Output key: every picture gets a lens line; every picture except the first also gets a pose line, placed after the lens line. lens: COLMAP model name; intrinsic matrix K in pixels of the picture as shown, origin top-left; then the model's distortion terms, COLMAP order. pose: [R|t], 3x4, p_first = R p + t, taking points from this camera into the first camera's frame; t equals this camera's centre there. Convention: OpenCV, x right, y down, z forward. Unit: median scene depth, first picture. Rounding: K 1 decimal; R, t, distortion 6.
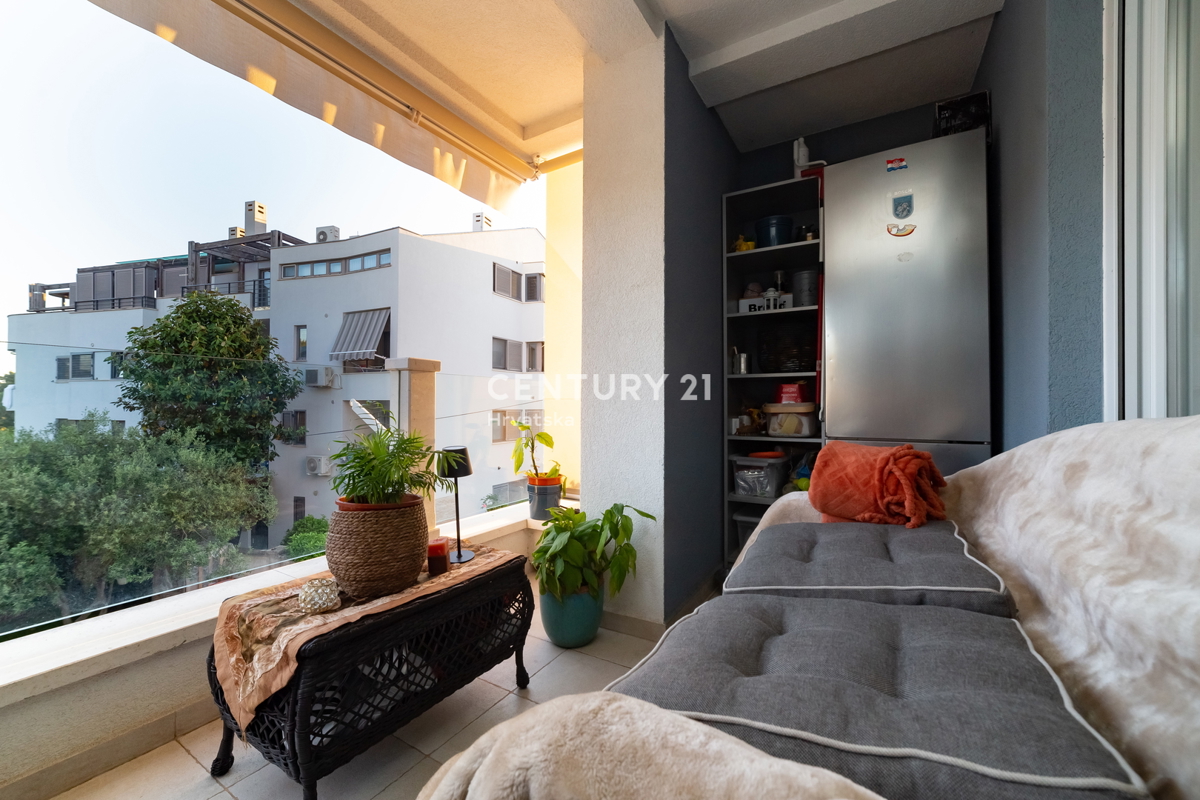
lens RADIAL K [[471.1, 0, 597.2], [0, 471.1, 402.7], [0, 0, 1]] dist [-0.013141, 0.001821]
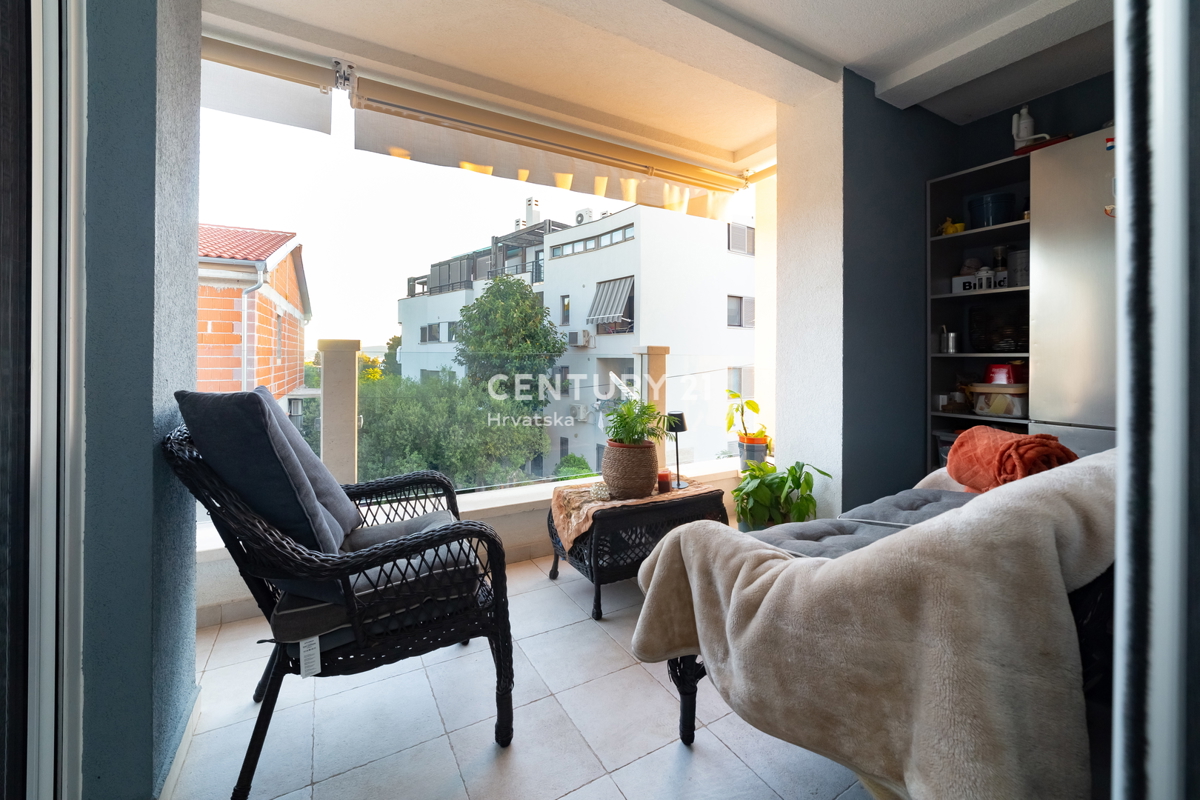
lens RADIAL K [[471.1, 0, 581.7], [0, 471.1, 356.9], [0, 0, 1]] dist [-0.013141, 0.001821]
pose [[0.865237, -0.001662, -0.501360, 0.124518], [0.001321, 0.999999, -0.001034, -0.051932], [0.501361, 0.000232, 0.865238, -0.292965]]
